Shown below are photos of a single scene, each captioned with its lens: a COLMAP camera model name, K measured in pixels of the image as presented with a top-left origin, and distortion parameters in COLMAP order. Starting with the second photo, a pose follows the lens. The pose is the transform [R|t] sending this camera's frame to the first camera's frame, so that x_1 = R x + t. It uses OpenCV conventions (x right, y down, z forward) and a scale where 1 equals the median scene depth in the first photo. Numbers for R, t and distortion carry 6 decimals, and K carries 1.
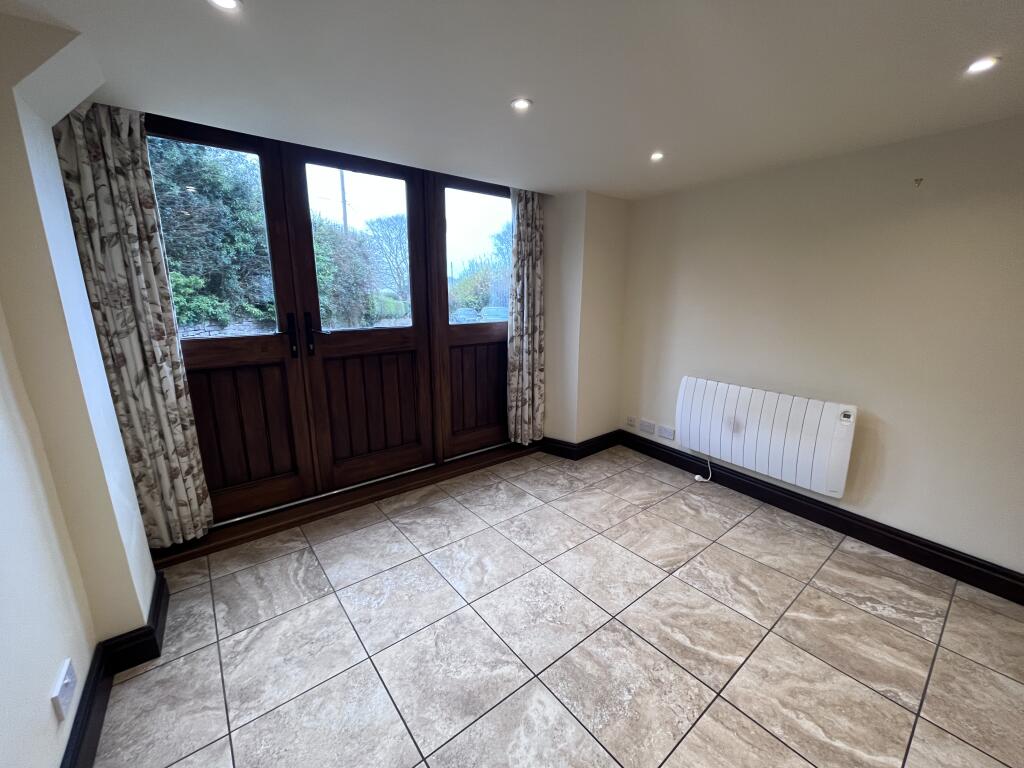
lens RADIAL K [[412.8, 0, 510.0], [0, 412.8, 384.8], [0, 0, 1]] dist [-0.002759, -0.000437]
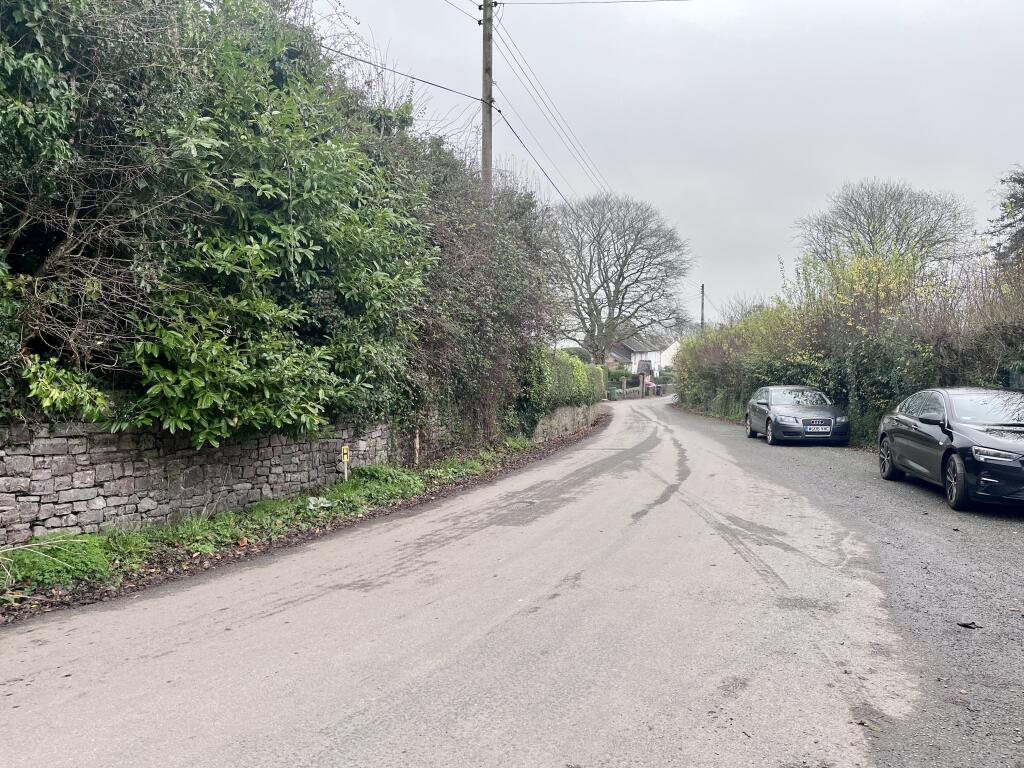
lens RADIAL K [[770.8, 0, 512.0], [0, 770.8, 384.0], [0, 0, 1]] dist [0.059380, -0.079993]
pose [[0.940385, 0.019679, -0.339542, -0.126544], [-0.078752, 0.983792, -0.161092, -0.074212], [0.330869, 0.178228, 0.926693, 0.369159]]
